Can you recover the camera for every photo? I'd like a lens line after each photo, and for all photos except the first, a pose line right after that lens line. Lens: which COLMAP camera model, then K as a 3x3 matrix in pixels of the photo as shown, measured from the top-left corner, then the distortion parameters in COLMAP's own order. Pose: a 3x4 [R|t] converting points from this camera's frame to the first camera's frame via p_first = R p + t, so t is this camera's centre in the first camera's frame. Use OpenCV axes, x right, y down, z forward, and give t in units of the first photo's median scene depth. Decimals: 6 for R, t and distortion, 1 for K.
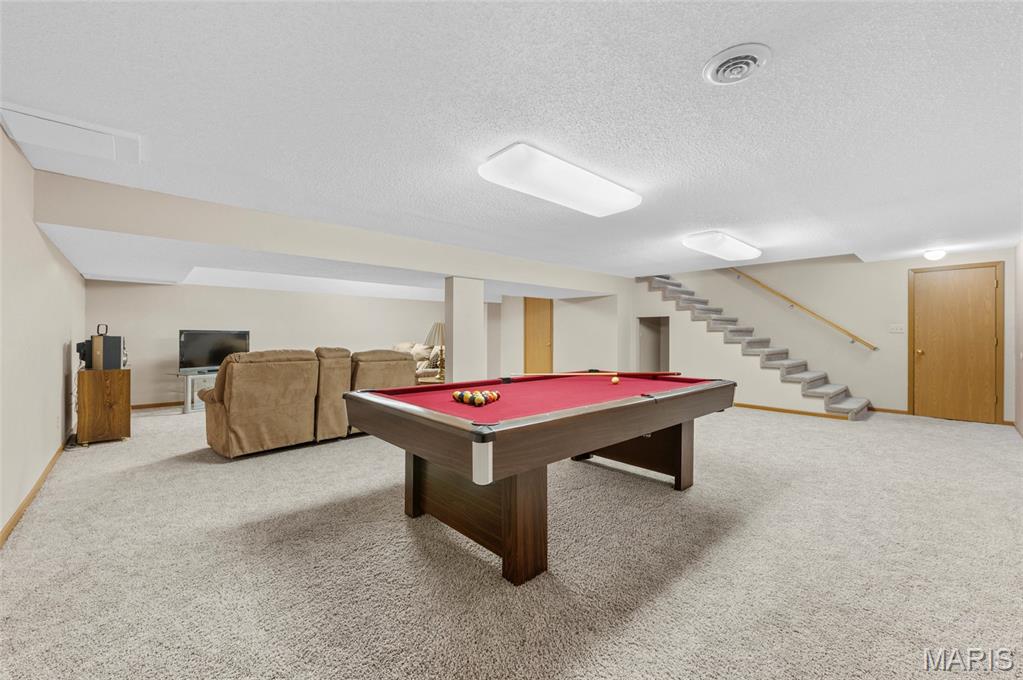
lens RADIAL K [[412.6, 0, 513.0], [0, 412.6, 337.2], [0, 0, 1]] dist [-0.014975, -0.000165]
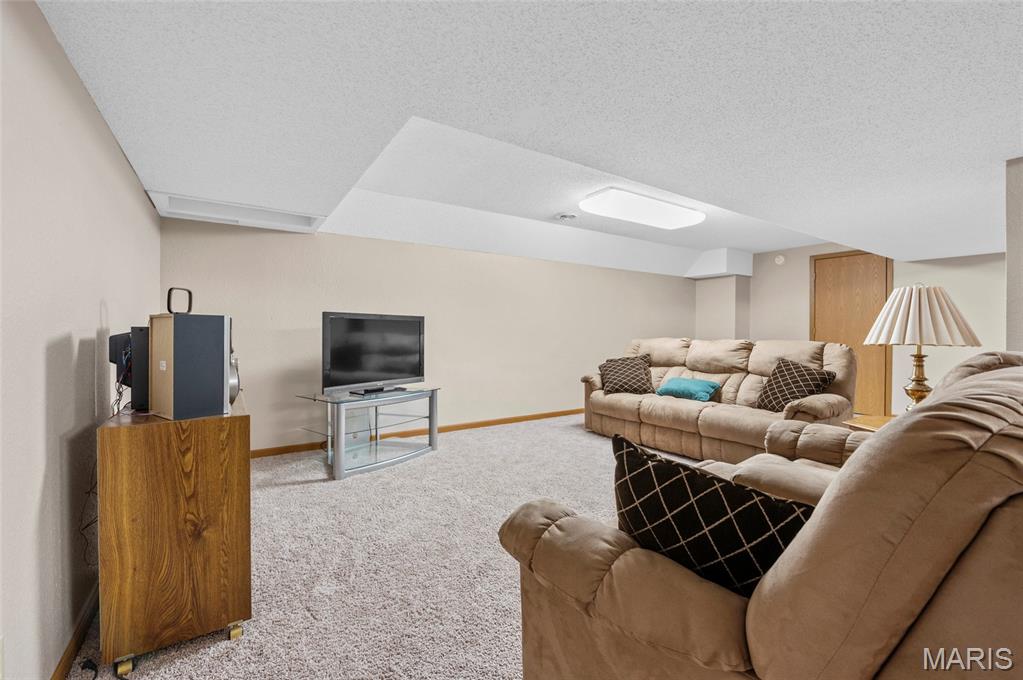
lens RADIAL K [[434.0, 0, 508.1], [0, 434.0, 337.0], [0, 0, 1]] dist [-0.006953, -0.002440]
pose [[0.984537, 0.001521, -0.175170, -0.668672], [-0.000137, 0.999969, 0.007912, 0.012816], [0.175177, -0.007765, 0.984506, 0.687936]]
